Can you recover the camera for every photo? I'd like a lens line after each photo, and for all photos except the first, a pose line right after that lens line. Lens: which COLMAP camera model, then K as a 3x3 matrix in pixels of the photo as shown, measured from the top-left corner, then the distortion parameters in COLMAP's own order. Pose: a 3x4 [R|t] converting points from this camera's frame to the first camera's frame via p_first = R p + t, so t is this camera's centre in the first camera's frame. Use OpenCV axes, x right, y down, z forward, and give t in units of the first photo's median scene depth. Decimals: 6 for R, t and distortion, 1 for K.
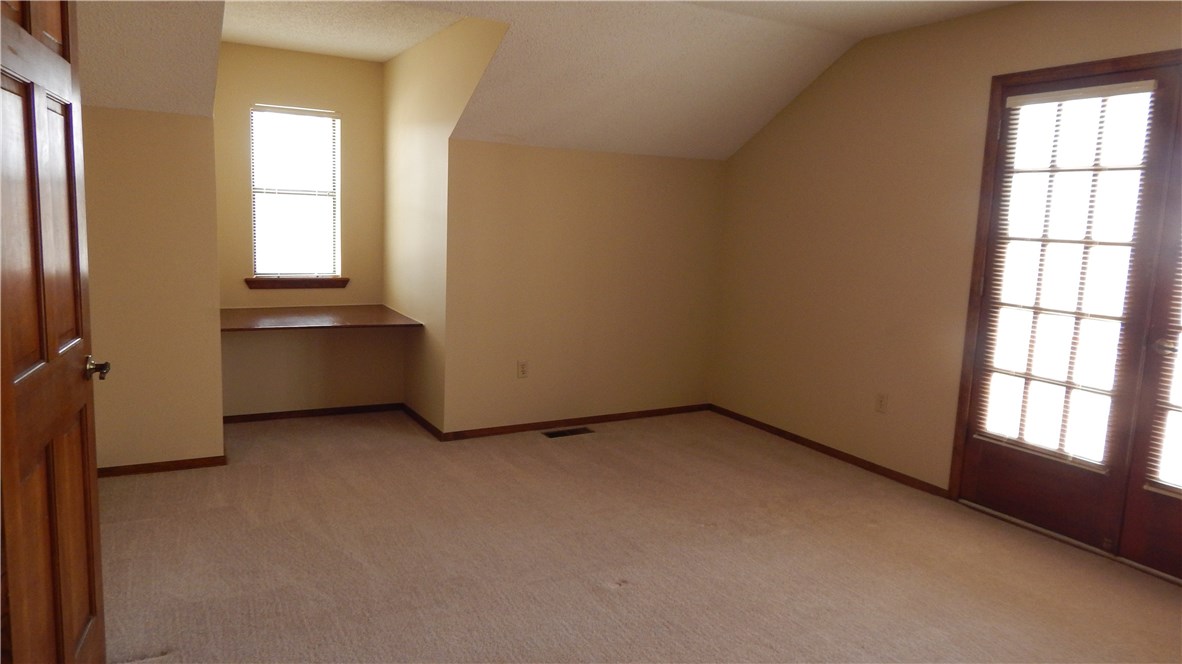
lens RADIAL K [[775.3, 0, 597.2], [0, 775.3, 333.5], [0, 0, 1]] dist [0.005014, -0.013284]
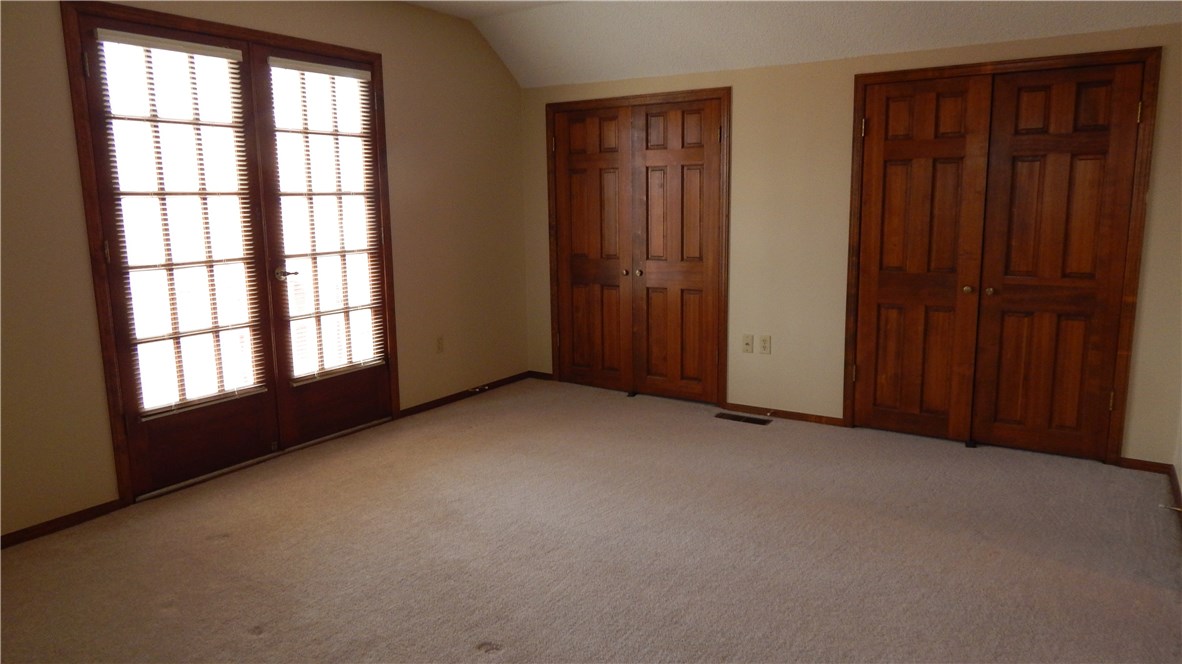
lens RADIAL K [[775.3, 0, 602.4], [0, 775.3, 329.0], [0, 0, 1]] dist [0.005014, -0.013284]
pose [[-0.485003, -0.193078, 0.852932, -0.529720], [0.105238, 0.955349, 0.276104, -0.164672], [-0.868157, 0.223672, -0.443028, 0.967842]]
